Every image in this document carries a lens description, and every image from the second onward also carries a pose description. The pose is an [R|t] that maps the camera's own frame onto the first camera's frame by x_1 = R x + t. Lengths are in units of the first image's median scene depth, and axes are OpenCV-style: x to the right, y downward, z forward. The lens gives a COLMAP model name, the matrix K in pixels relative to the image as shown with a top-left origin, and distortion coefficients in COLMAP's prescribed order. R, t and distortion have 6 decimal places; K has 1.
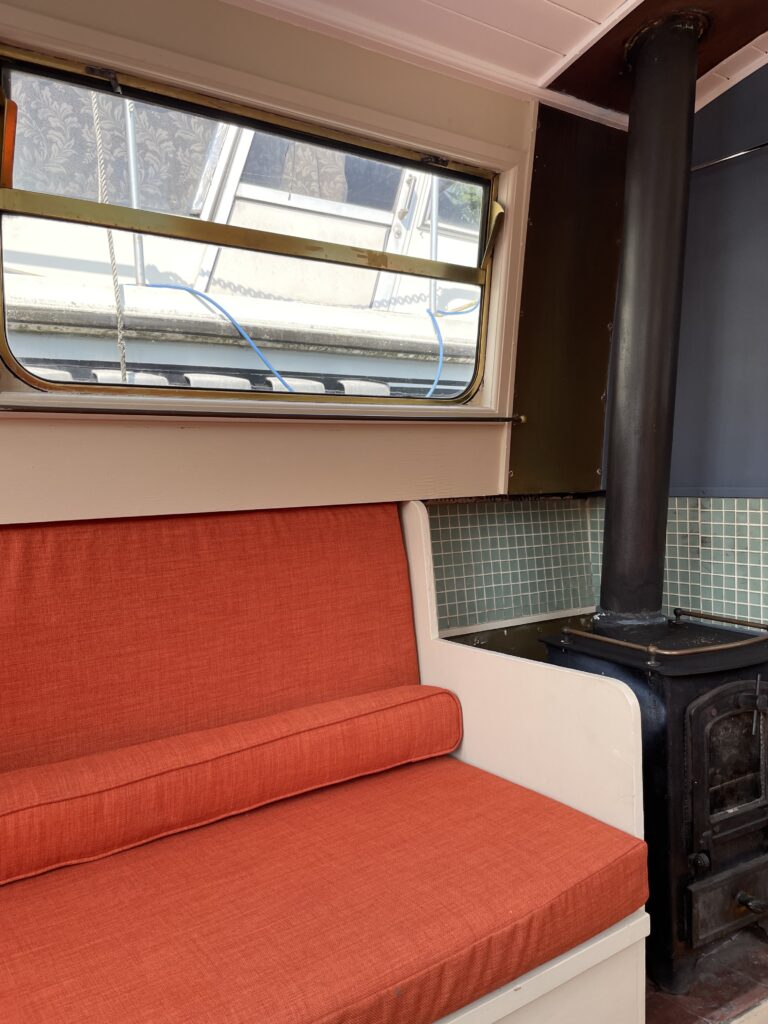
lens RADIAL K [[788.3, 0, 386.0], [0, 788.3, 525.3], [0, 0, 1]] dist [0.089041, -0.133333]
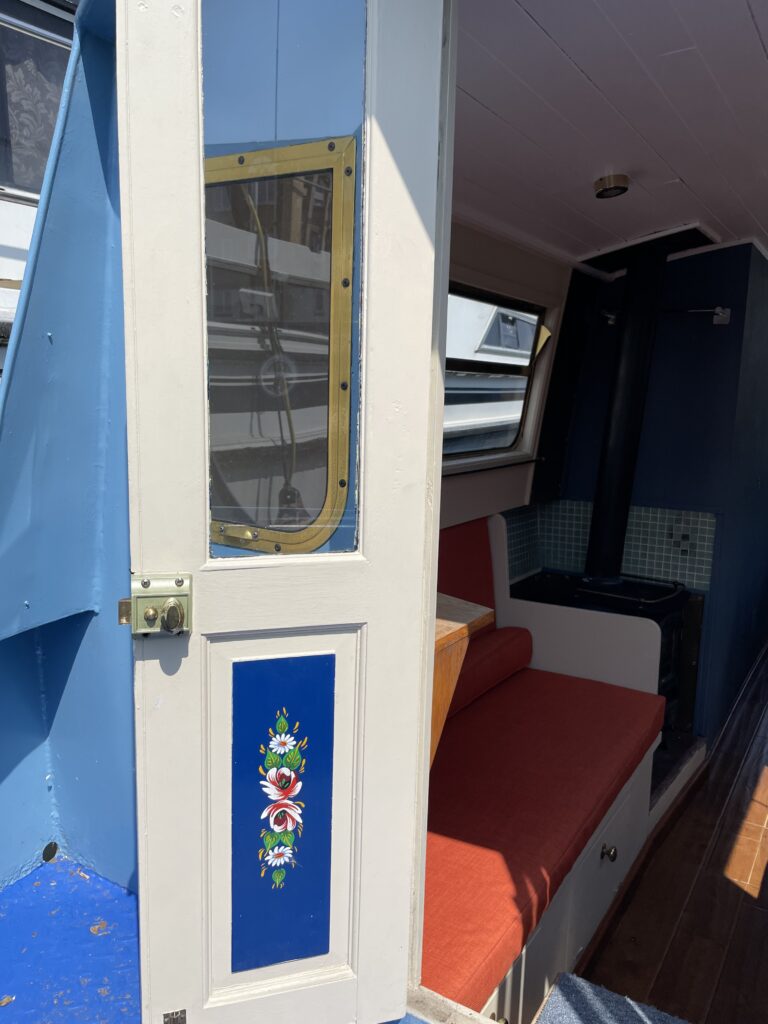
lens RADIAL K [[786.2, 0, 384.1], [0, 786.2, 534.7], [0, 0, 1]] dist [0.094006, -0.135161]
pose [[0.920265, -0.021565, 0.390702, -0.787630], [-0.019643, 0.994675, 0.101170, -0.143157], [-0.390803, -0.100778, 0.914941, -0.372275]]
